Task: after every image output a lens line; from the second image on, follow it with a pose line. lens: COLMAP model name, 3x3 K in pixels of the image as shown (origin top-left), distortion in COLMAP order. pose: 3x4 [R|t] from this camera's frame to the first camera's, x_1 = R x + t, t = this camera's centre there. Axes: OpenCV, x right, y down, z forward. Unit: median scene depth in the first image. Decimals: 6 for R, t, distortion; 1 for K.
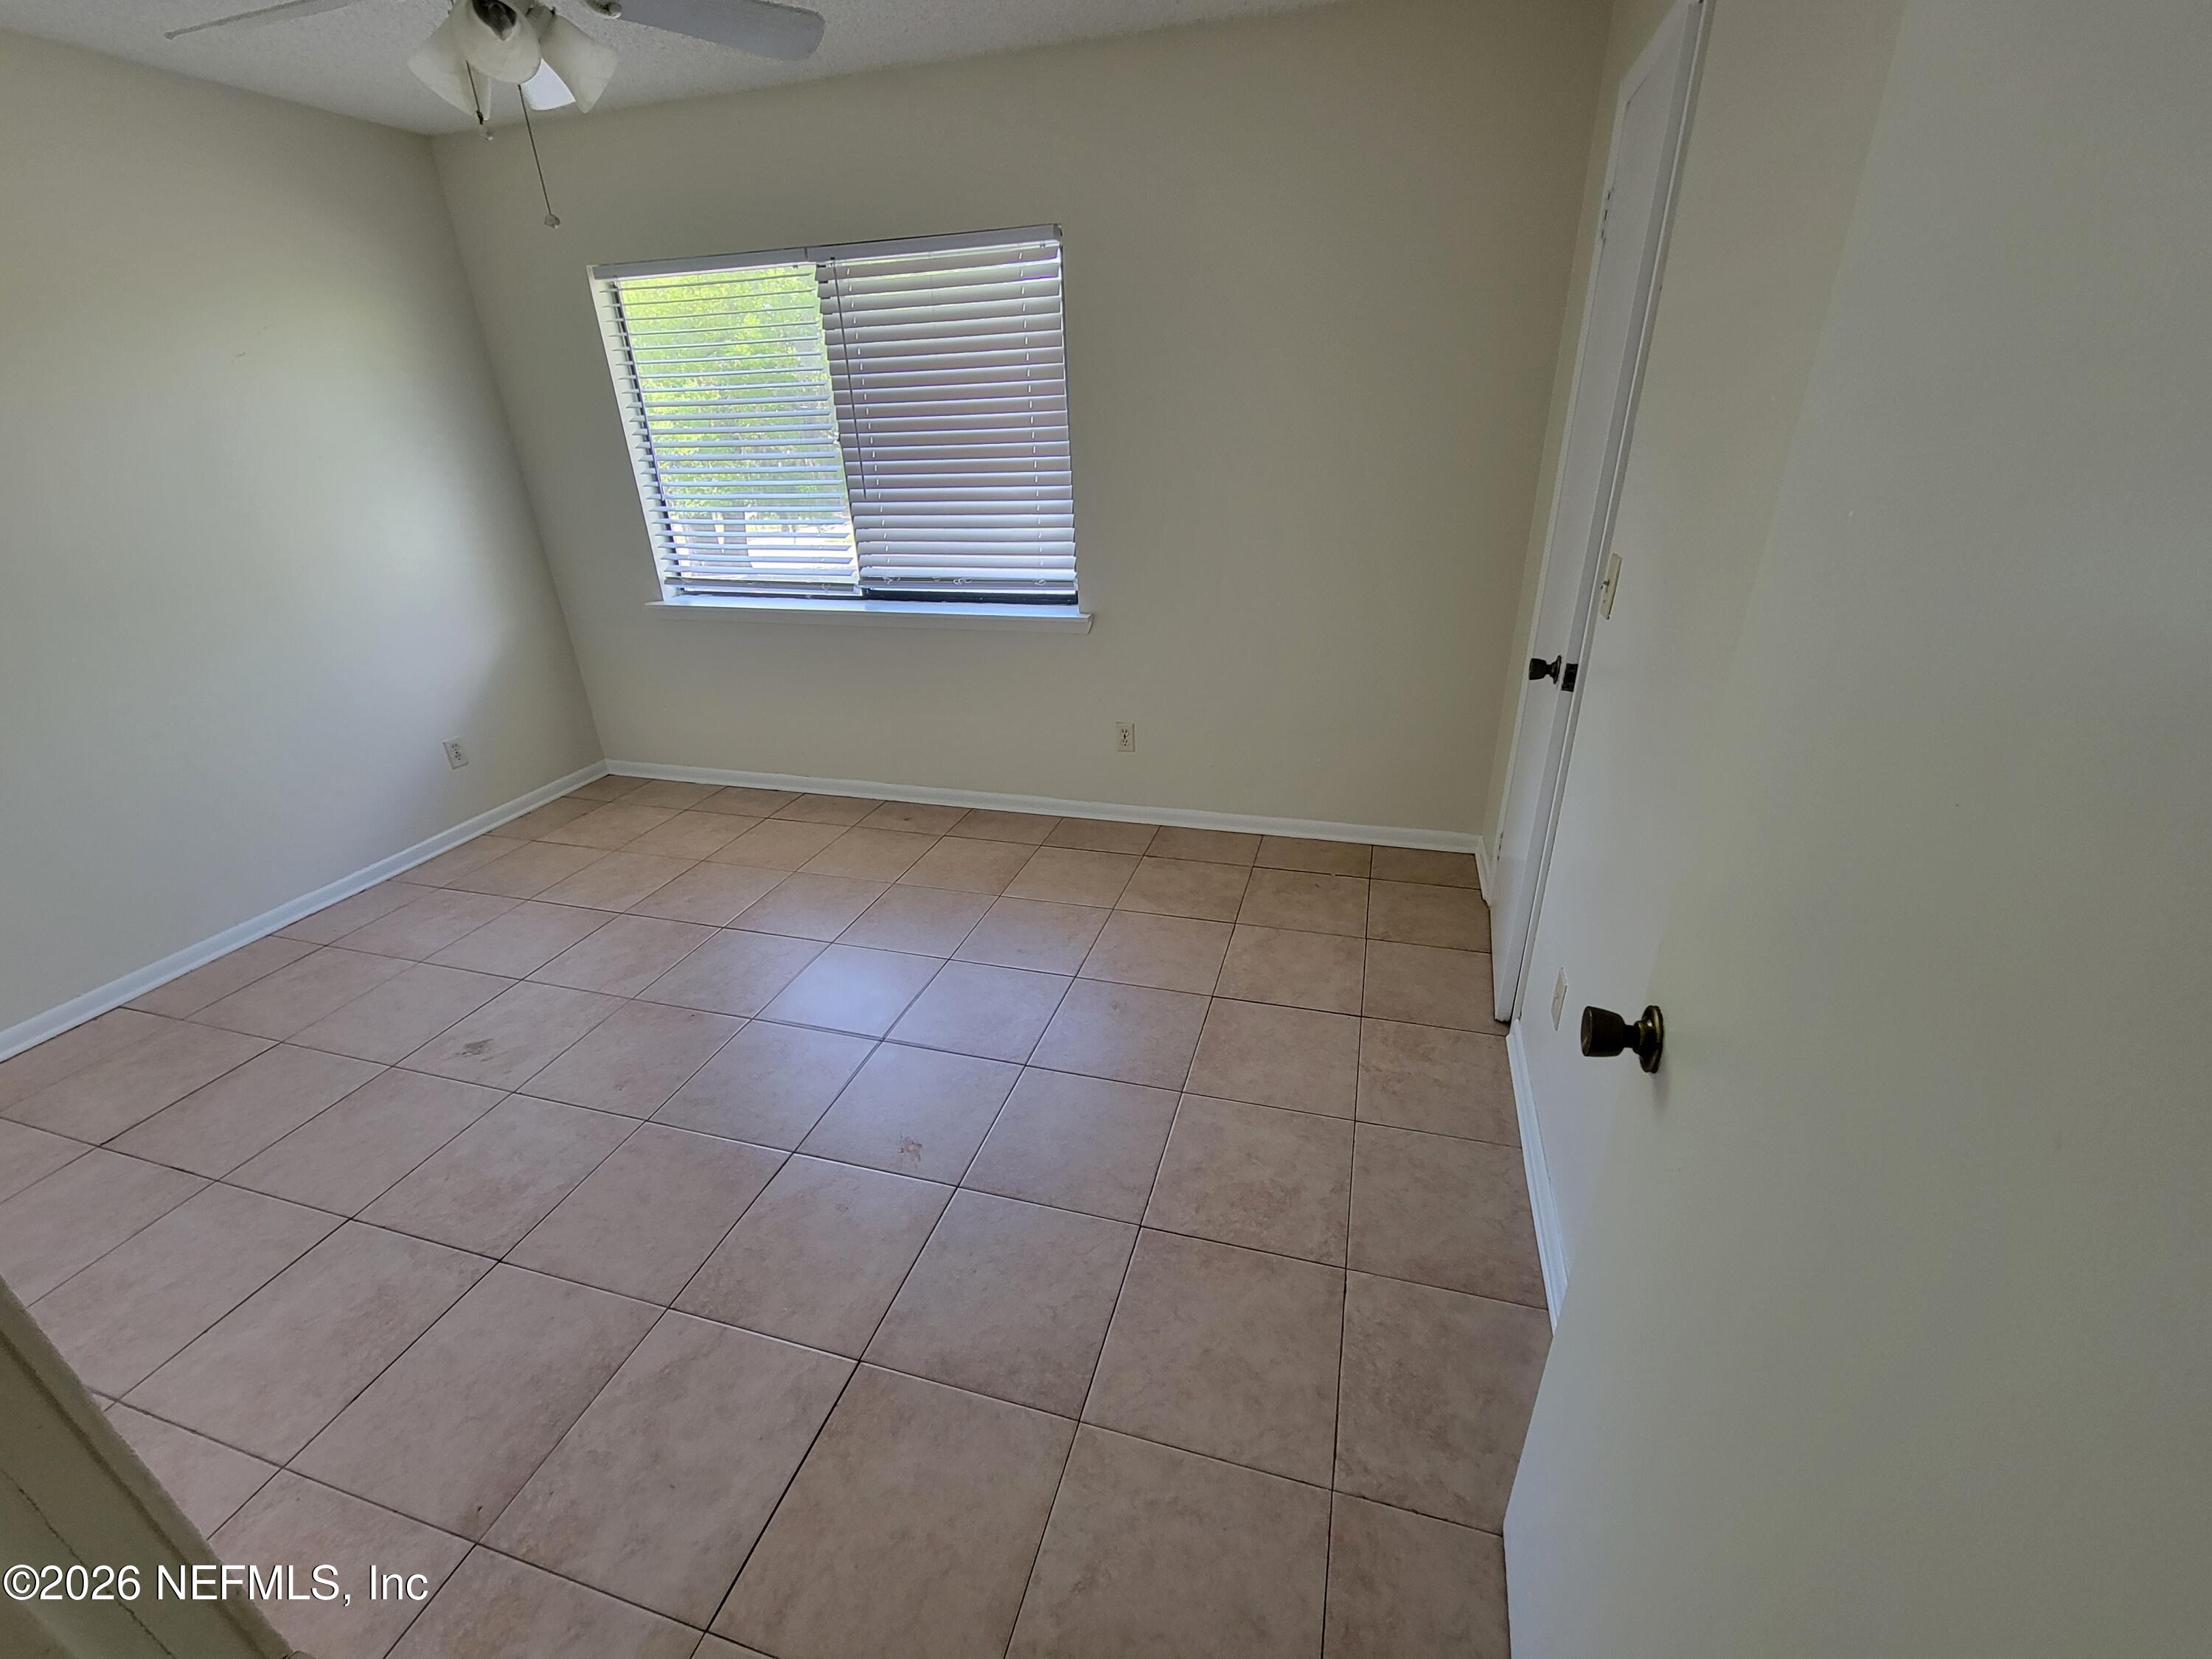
lens RADIAL K [[895.0, 0, 1106.9], [0, 895.0, 832.6], [0, 0, 1]] dist [0.000311, 0.000181]
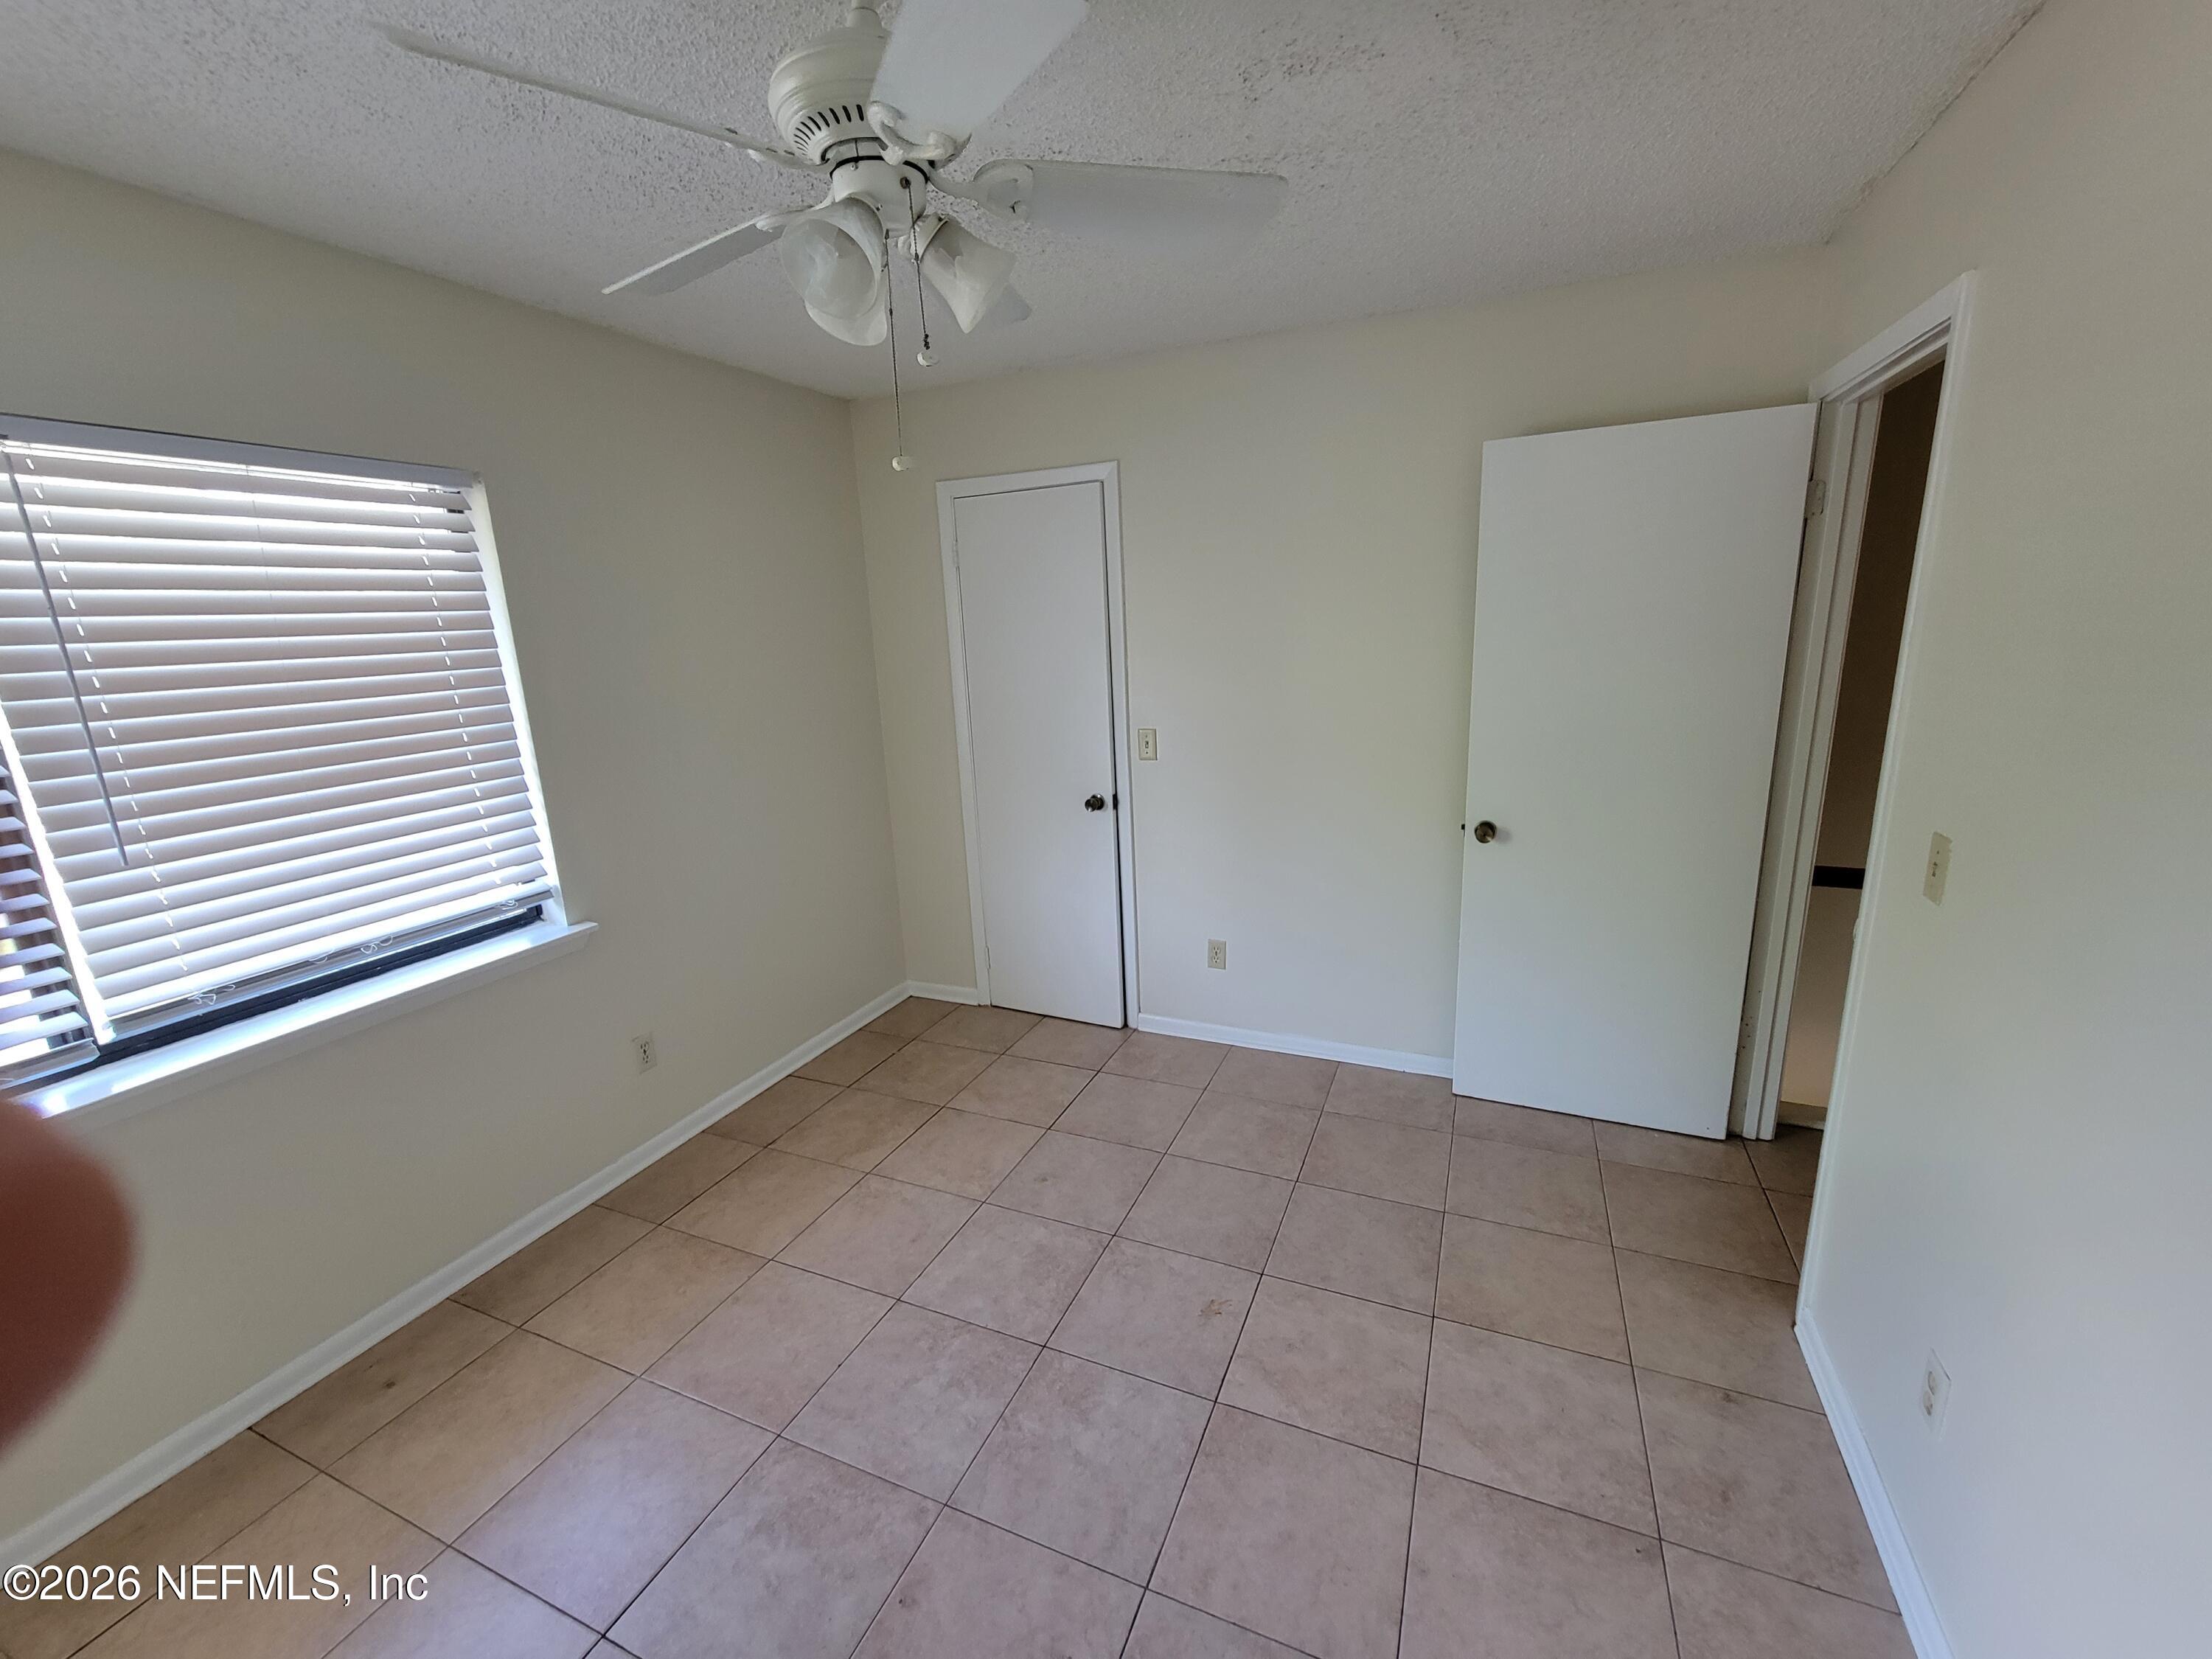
lens RADIAL K [[895.0, 0, 1107.8], [0, 895.0, 828.2], [0, 0, 1]] dist [0.000311, 0.000181]
pose [[0.130789, -0.196718, 0.971698, -1.403503], [0.451264, 0.884511, 0.118327, -0.403671], [-0.882754, 0.423016, 0.204456, 0.799458]]
